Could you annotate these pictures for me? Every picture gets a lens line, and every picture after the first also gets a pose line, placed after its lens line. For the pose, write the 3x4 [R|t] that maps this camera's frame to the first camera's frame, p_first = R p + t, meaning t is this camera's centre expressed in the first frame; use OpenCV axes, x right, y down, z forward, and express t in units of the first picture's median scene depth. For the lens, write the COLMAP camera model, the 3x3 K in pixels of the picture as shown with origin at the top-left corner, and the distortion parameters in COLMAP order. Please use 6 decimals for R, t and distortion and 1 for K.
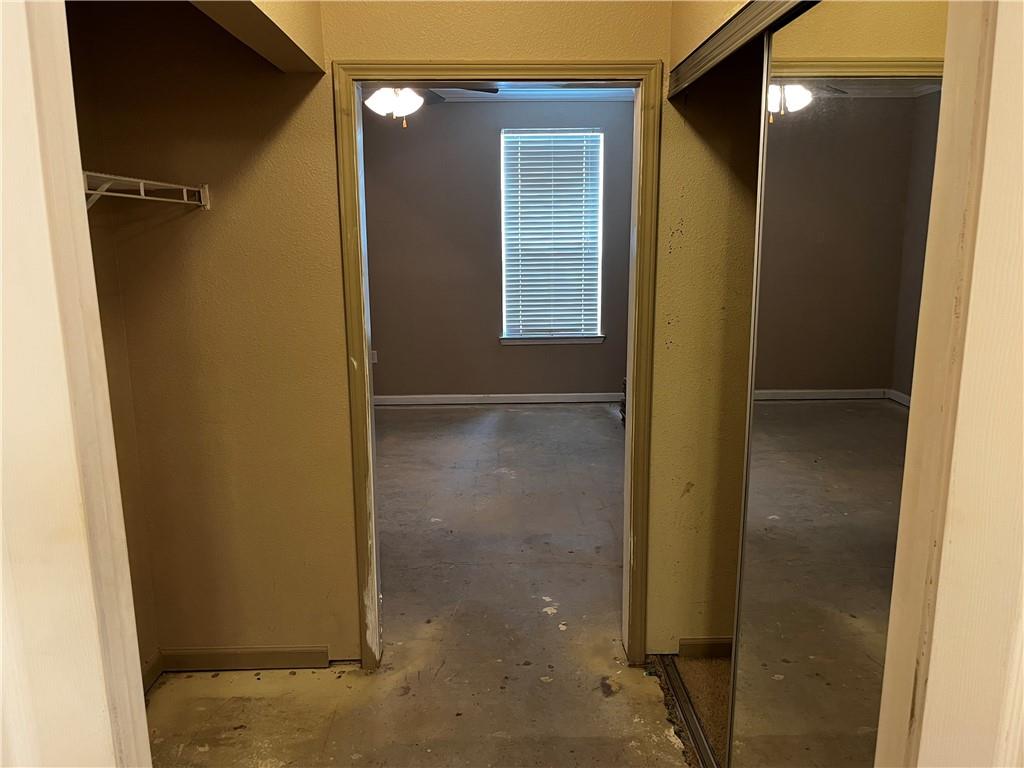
lens RADIAL K [[773.8, 0, 515.0], [0, 773.8, 388.4], [0, 0, 1]] dist [0.081058, -0.123327]
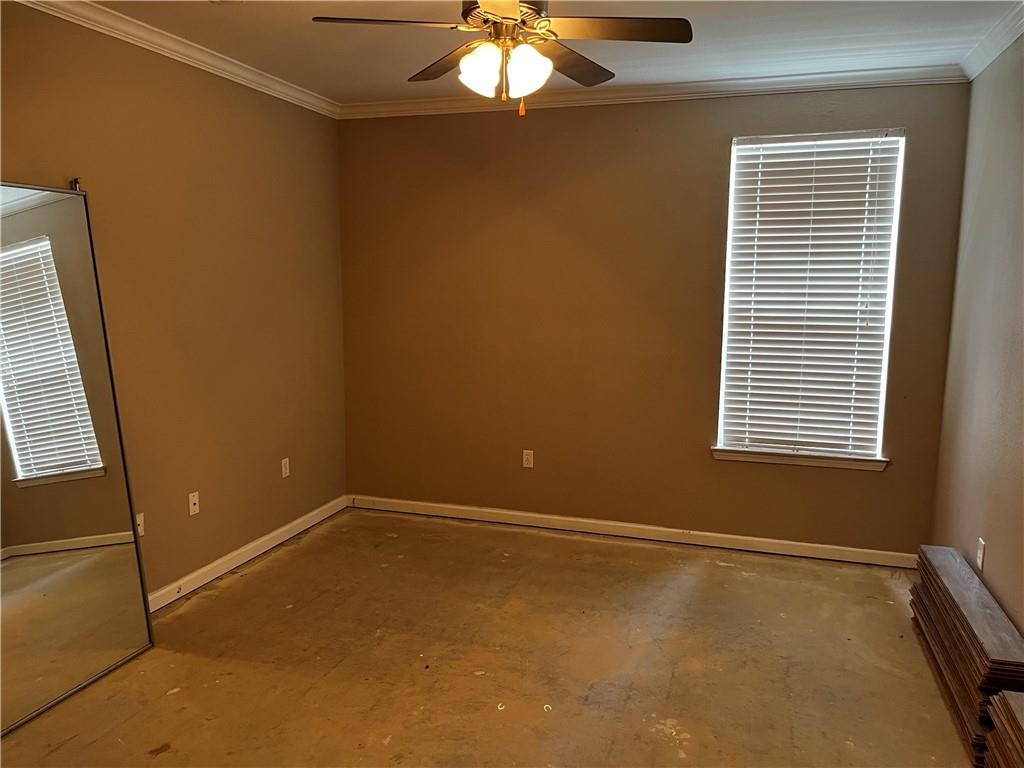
lens RADIAL K [[773.8, 0, 515.0], [0, 773.8, 388.4], [0, 0, 1]] dist [0.081058, -0.123327]
pose [[0.943522, 0.061112, -0.325624, 0.035952], [-0.080593, 0.995654, -0.046664, -0.073902], [0.321357, 0.070272, 0.944347, 0.322557]]
